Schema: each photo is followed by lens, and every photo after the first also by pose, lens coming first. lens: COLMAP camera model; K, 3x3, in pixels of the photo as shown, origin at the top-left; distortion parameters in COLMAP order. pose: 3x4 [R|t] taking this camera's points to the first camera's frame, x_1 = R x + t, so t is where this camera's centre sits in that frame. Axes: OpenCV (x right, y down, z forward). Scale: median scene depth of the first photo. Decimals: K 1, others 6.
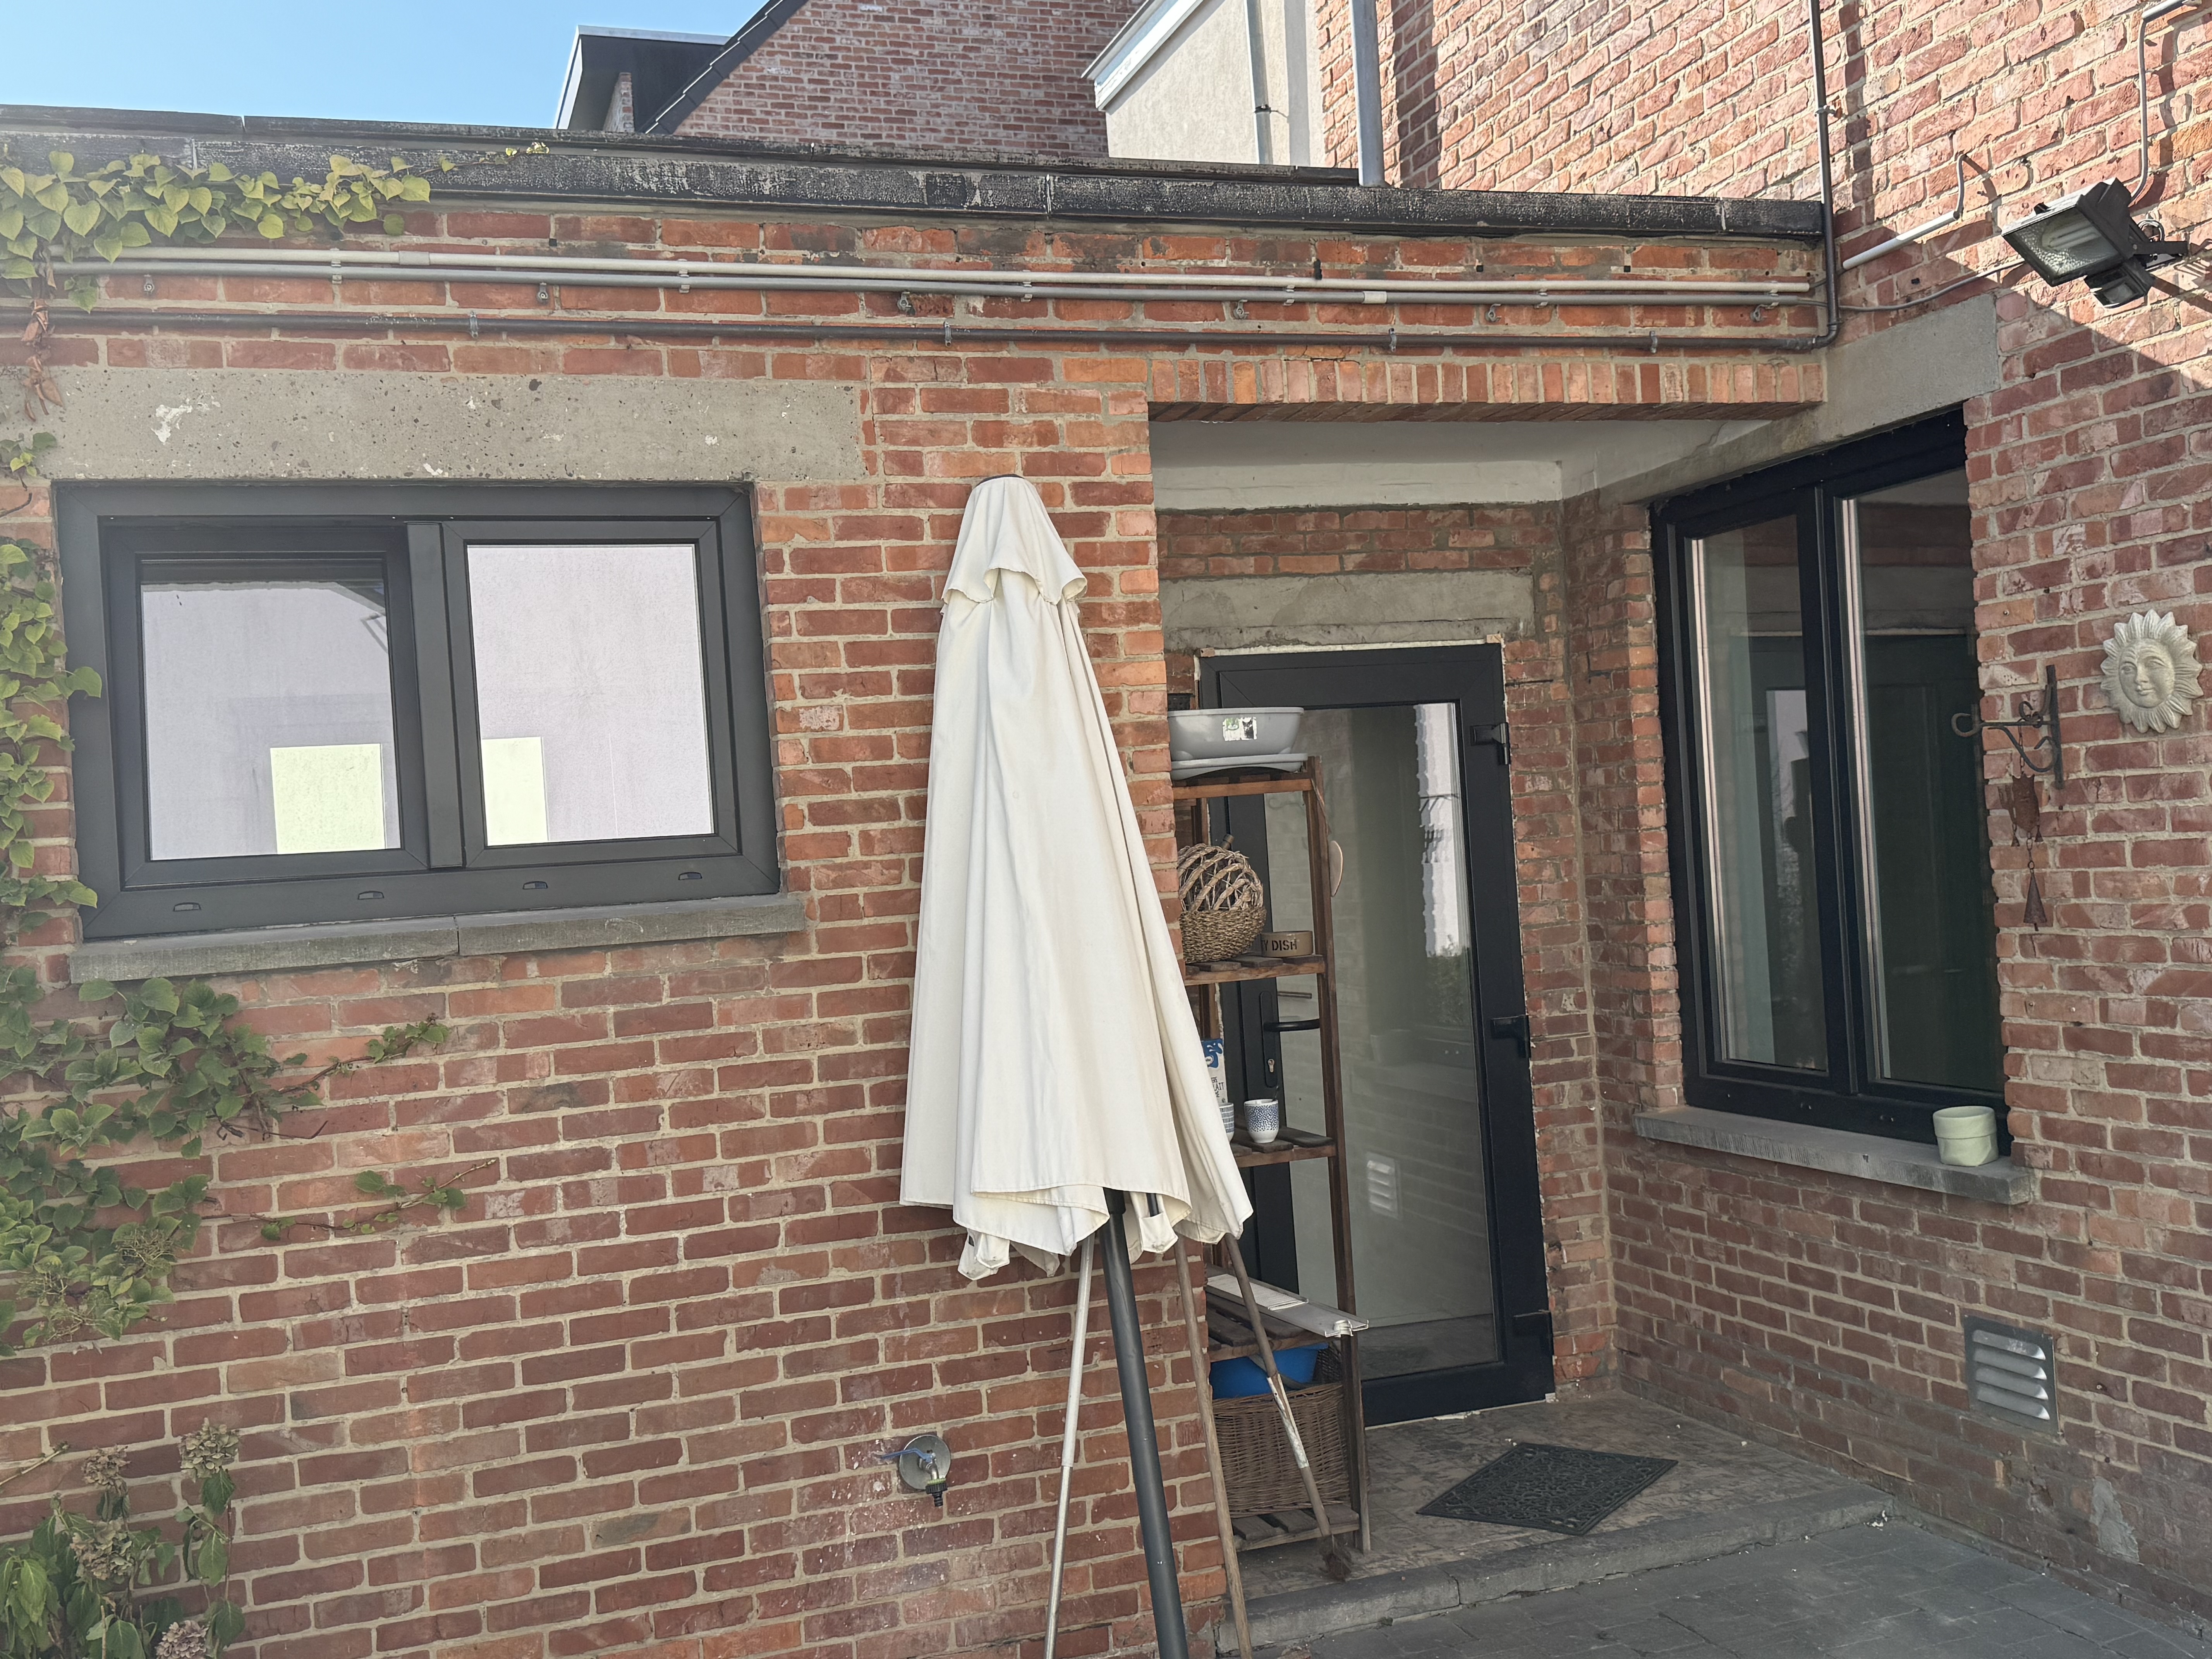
lens RADIAL K [[2197.9, 0, 1105.5], [0, 2197.9, 863.6], [0, 0, 1]] dist [0.053062, 0.000000]
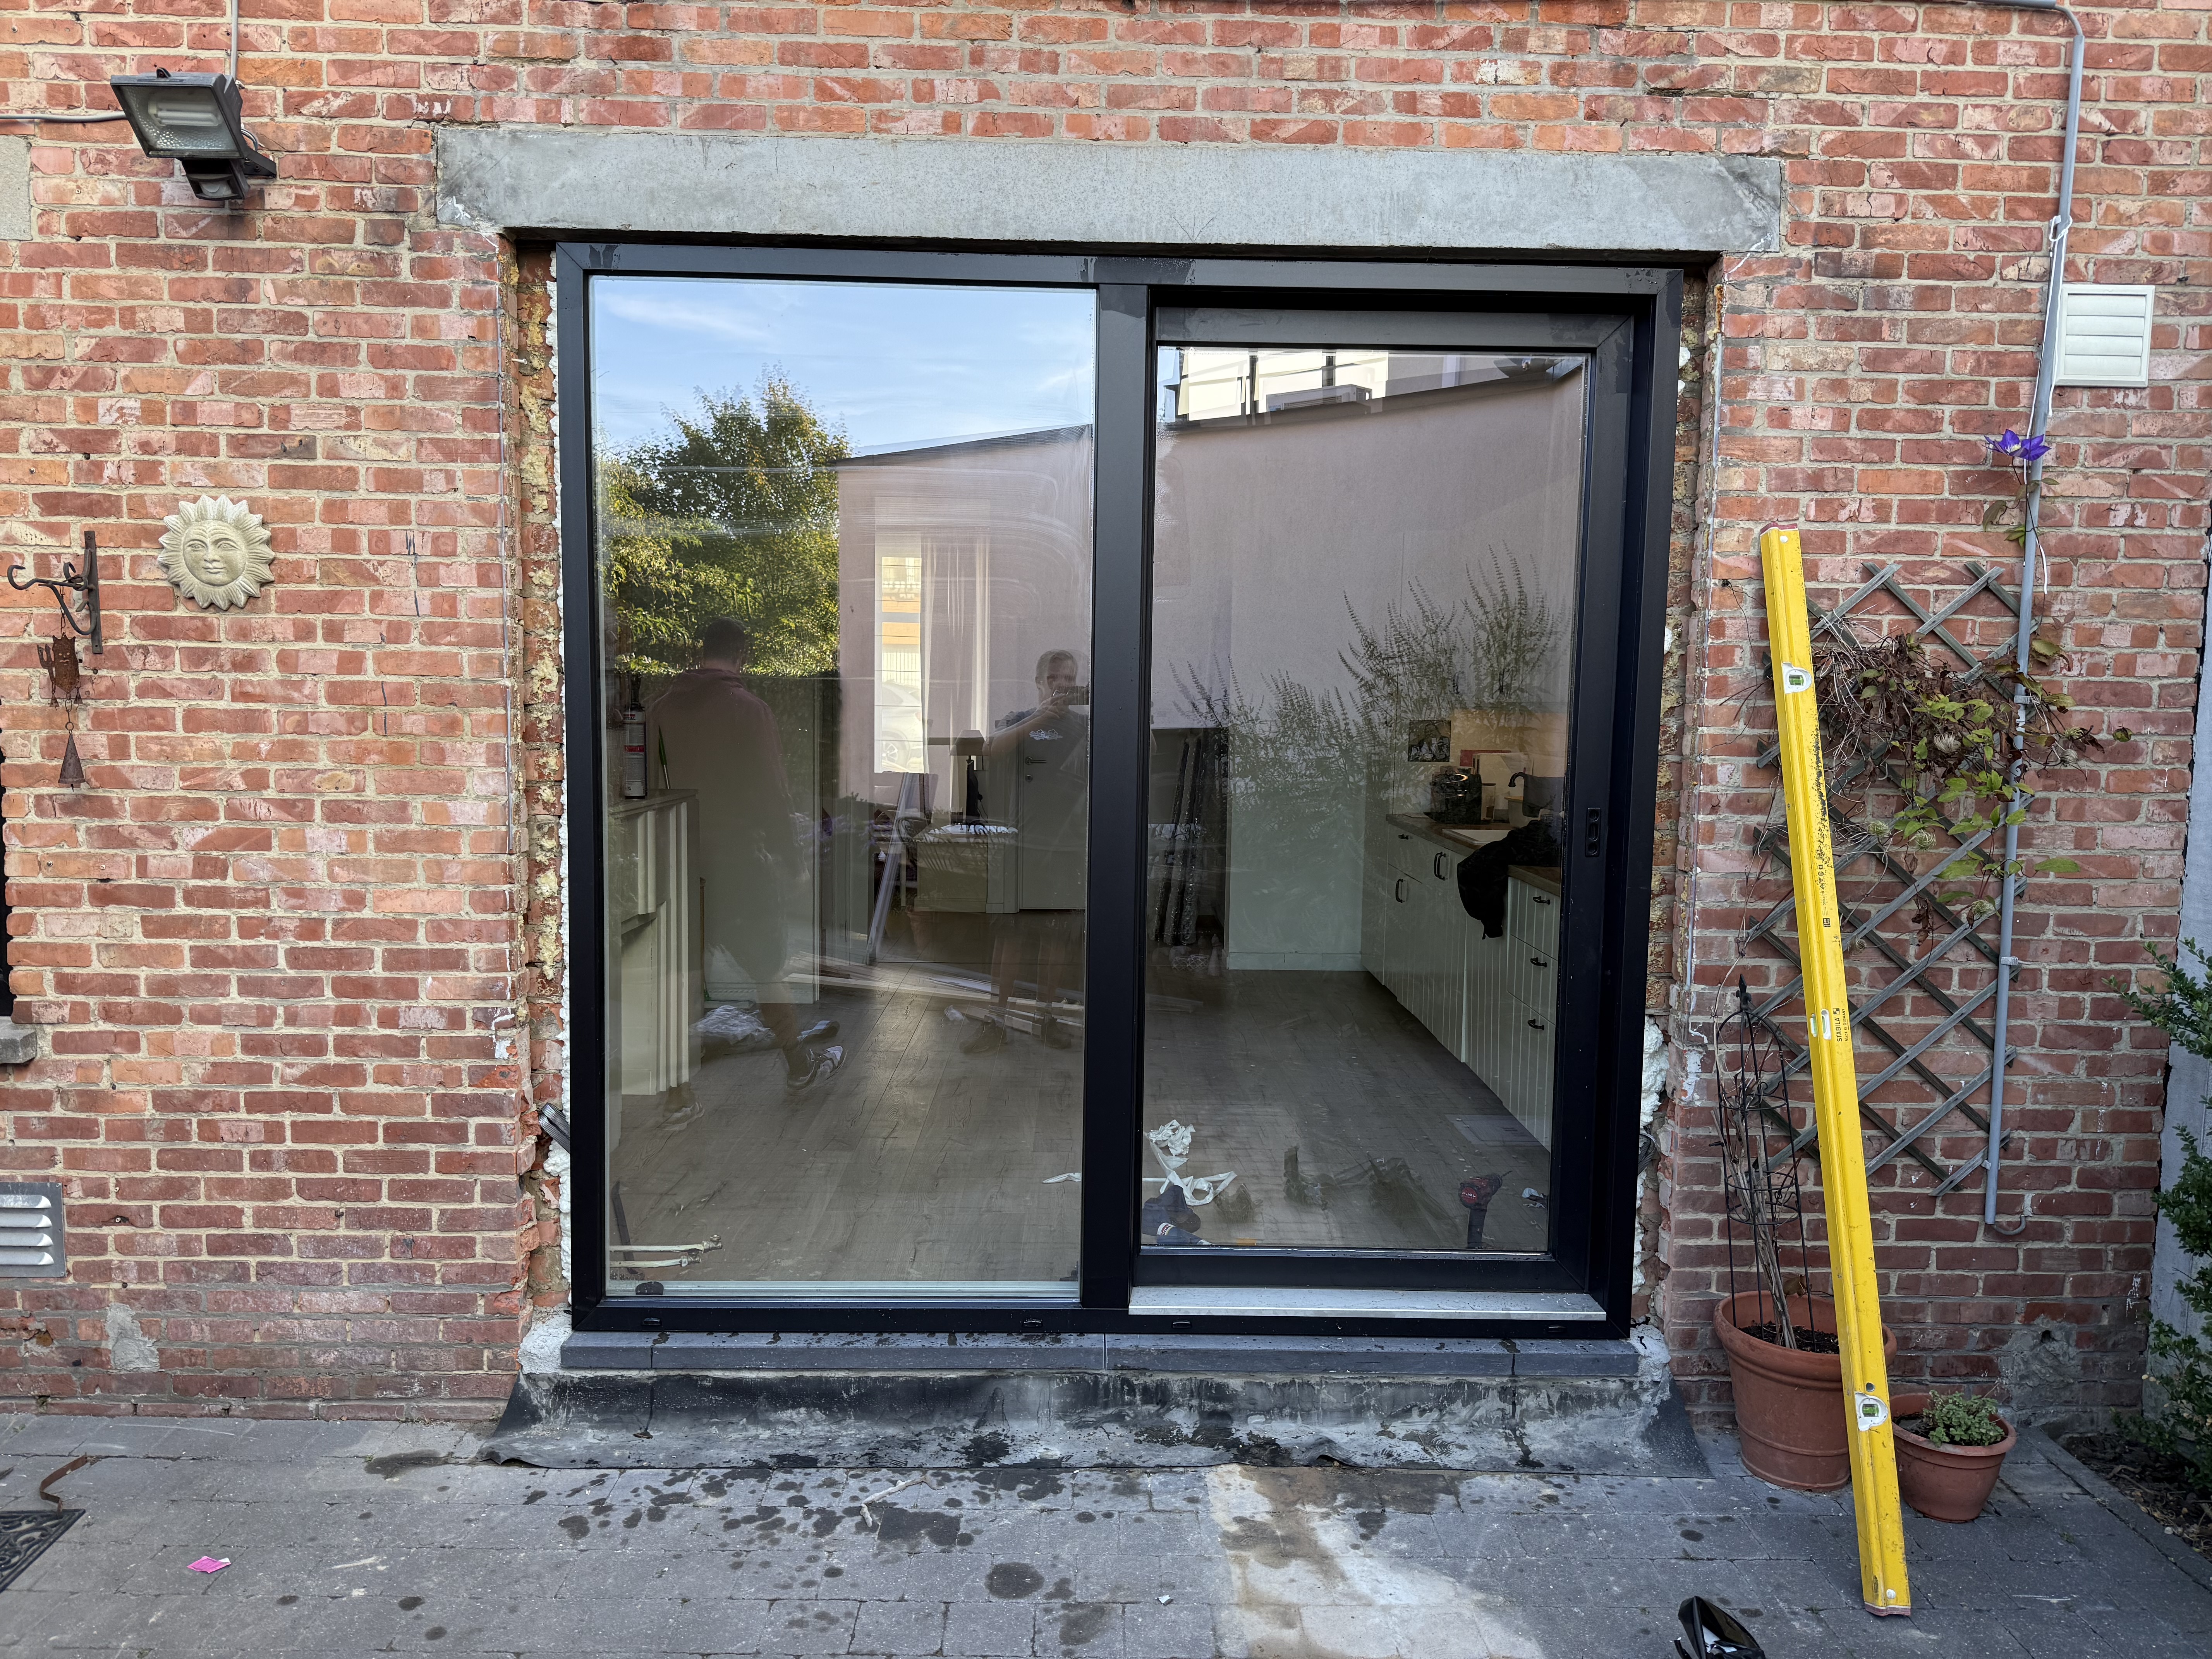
lens RADIAL K [[1554.5, 0, 1072.3], [0, 1554.5, 826.2], [0, 0, 1]] dist [0.050698, -0.066628]
pose [[0.310164, -0.018866, 0.950496, -0.120078], [-0.033508, 0.998965, 0.030762, 0.008711], [-0.950092, -0.041391, 0.309211, 0.340221]]
